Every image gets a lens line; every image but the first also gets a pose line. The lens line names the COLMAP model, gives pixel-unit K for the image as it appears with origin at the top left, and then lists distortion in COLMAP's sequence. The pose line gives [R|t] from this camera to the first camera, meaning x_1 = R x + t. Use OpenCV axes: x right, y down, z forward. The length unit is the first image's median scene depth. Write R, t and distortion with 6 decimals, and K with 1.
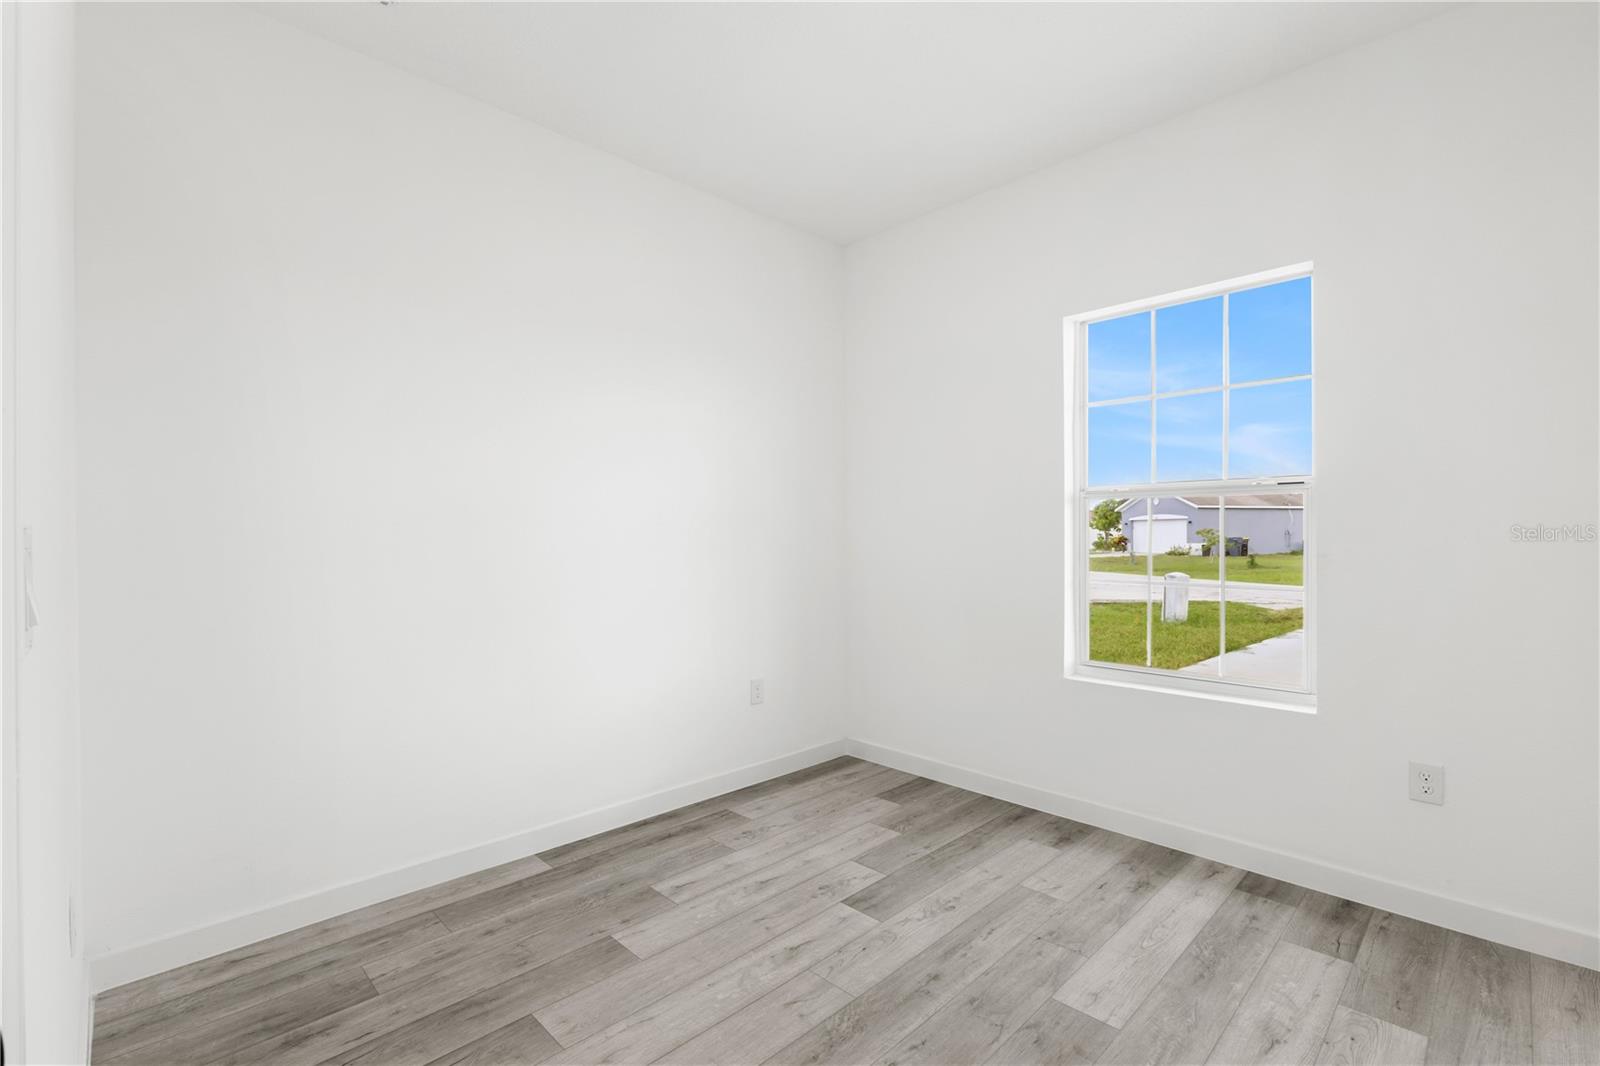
lens RADIAL K [[711.7, 0, 805.2], [0, 711.7, 534.0], [0, 0, 1]] dist [-0.003903, -0.000159]
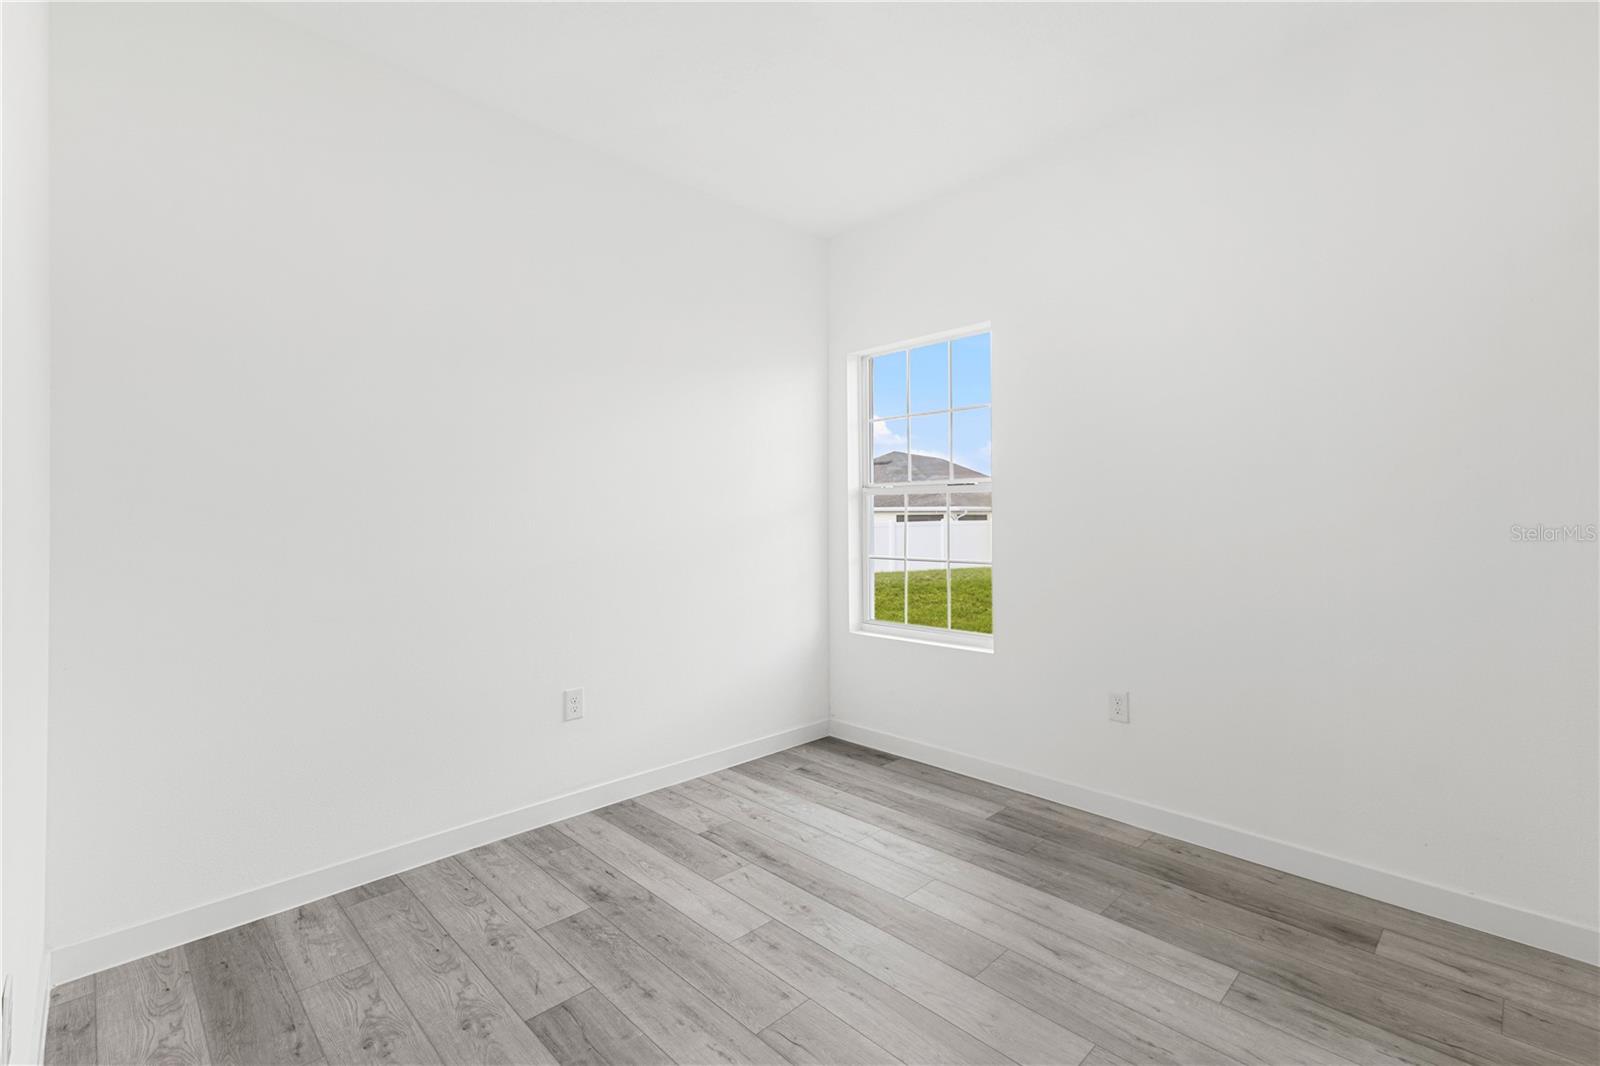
lens RADIAL K [[688.2, 0, 795.2], [0, 688.2, 528.1], [0, 0, 1]] dist [0.013281, -0.003489]
pose [[0.999881, -0.001386, 0.015376, 0.254511], [0.001236, 0.999951, 0.009784, -0.000553], [-0.015389, -0.009764, 0.999834, -0.254968]]
